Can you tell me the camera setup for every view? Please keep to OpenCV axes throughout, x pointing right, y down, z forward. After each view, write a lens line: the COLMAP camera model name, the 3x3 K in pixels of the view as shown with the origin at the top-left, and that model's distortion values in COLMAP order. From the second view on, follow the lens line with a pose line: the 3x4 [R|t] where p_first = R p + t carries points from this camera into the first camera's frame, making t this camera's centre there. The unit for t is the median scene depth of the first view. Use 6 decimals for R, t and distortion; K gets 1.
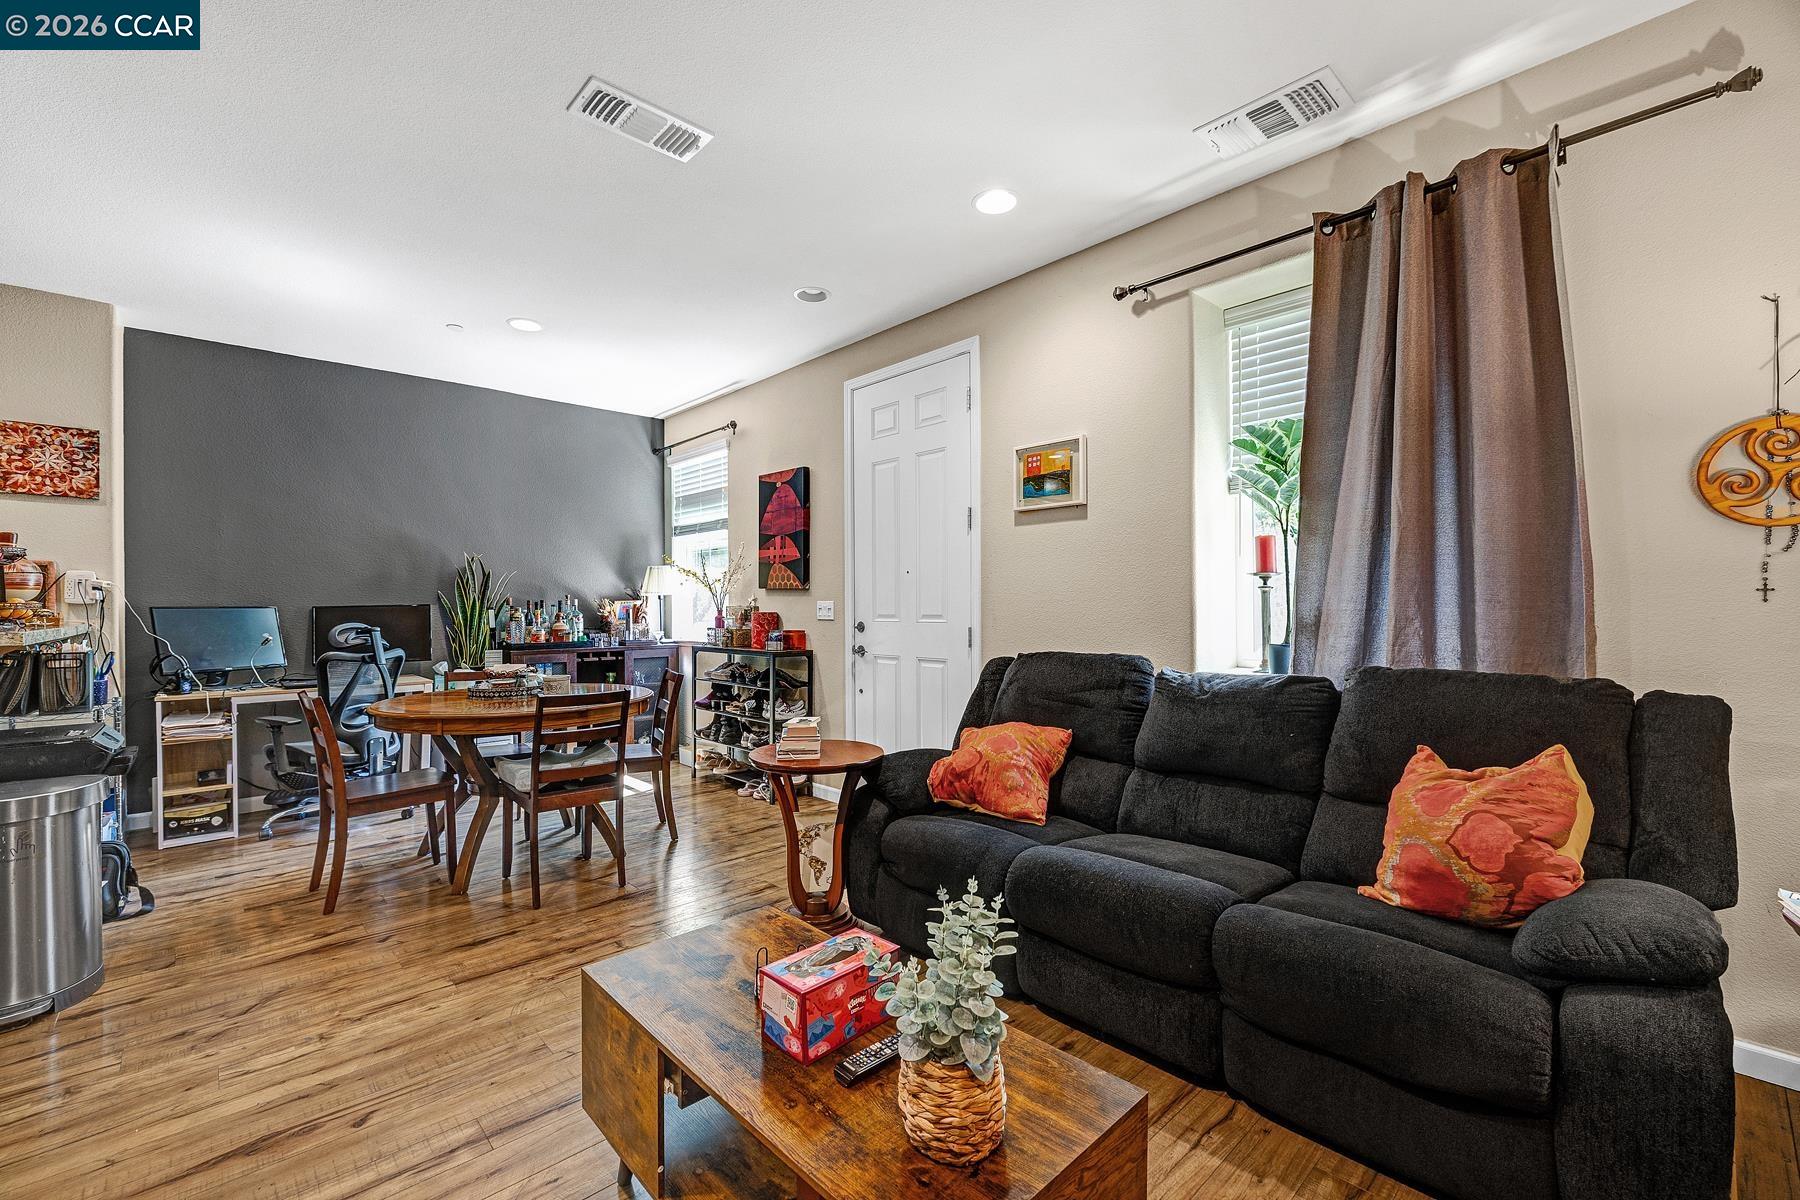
lens RADIAL K [[752.5, 0, 893.4], [0, 752.5, 606.0], [0, 0, 1]] dist [0.000086, -0.000745]
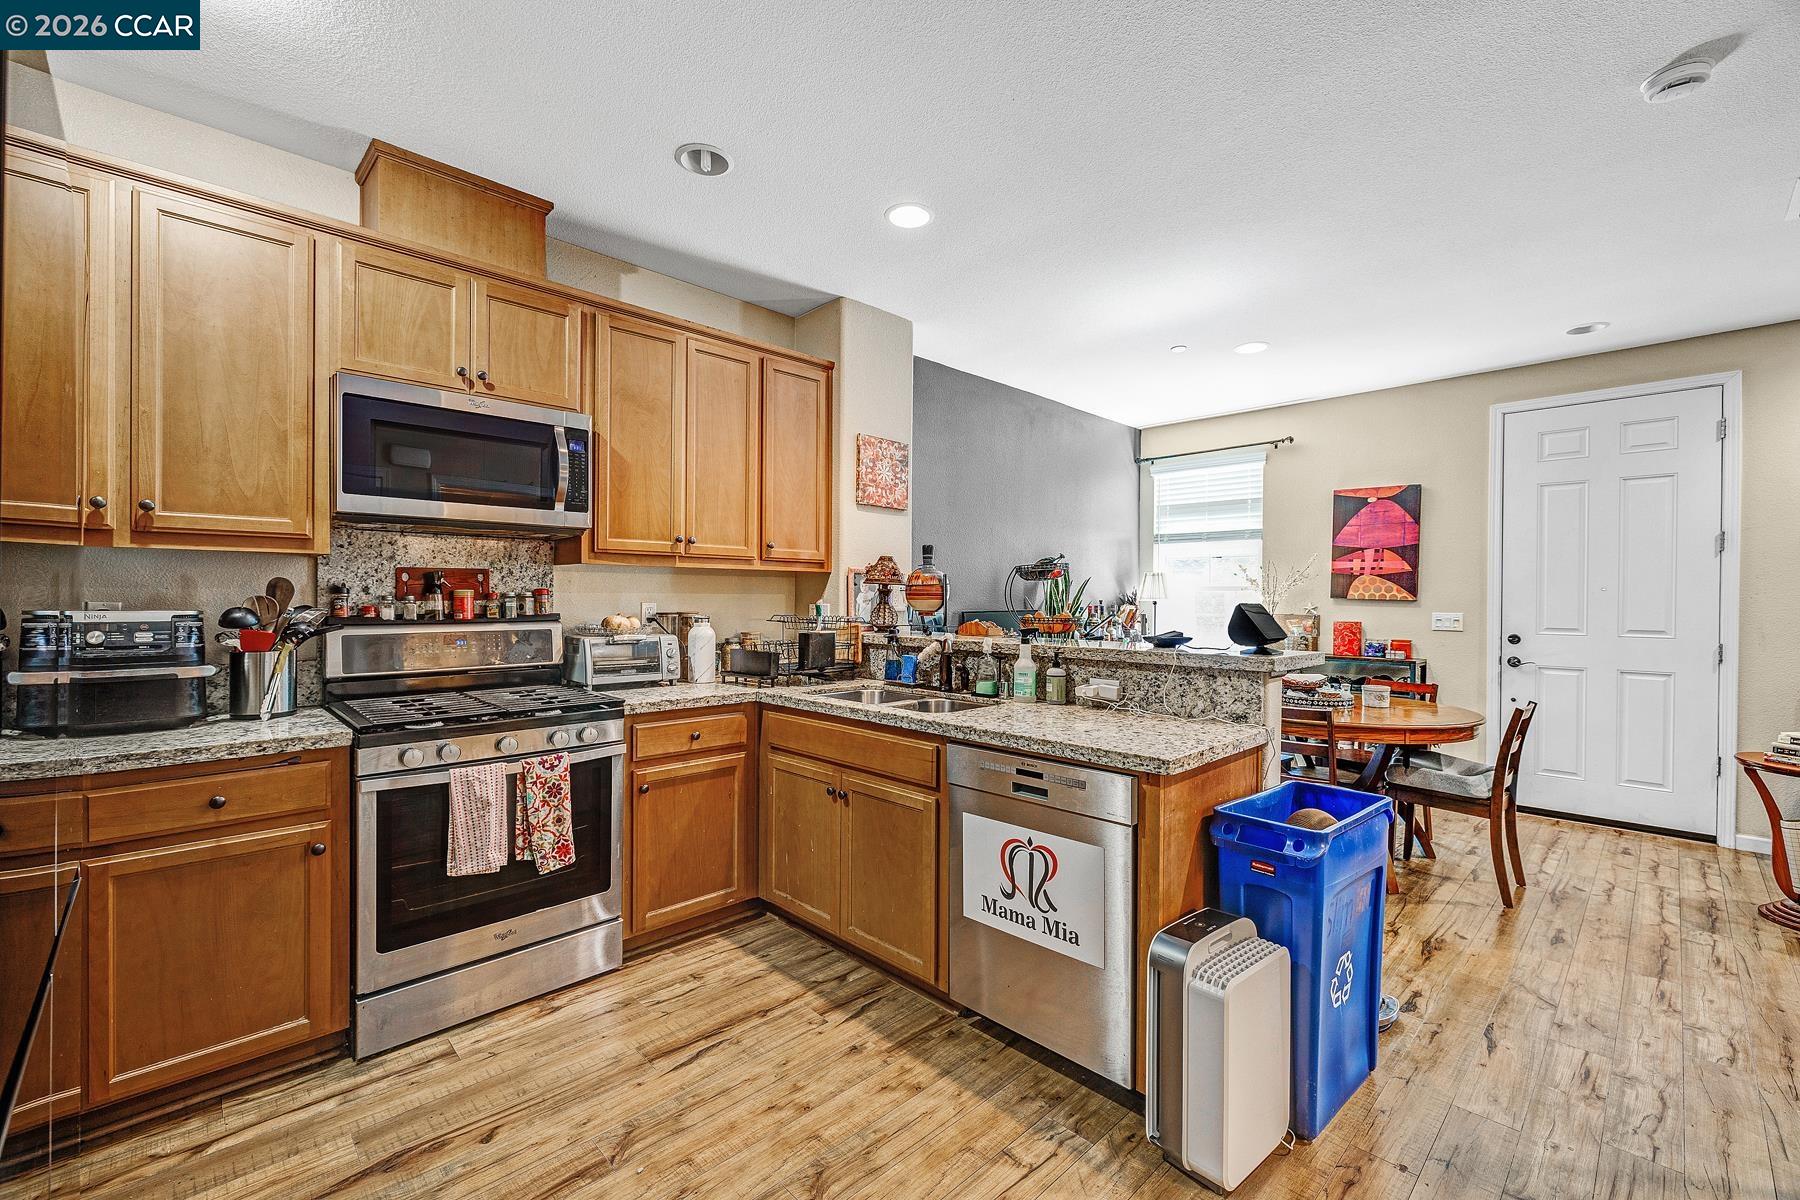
lens RADIAL K [[752.5, 0, 894.2], [0, 752.5, 600.3], [0, 0, 1]] dist [0.000086, -0.000745]
pose [[0.999652, 0.013396, 0.022737, -1.011929], [-0.013449, 0.999907, 0.002164, -0.018269], [-0.022706, -0.002469, 0.999739, -0.034433]]
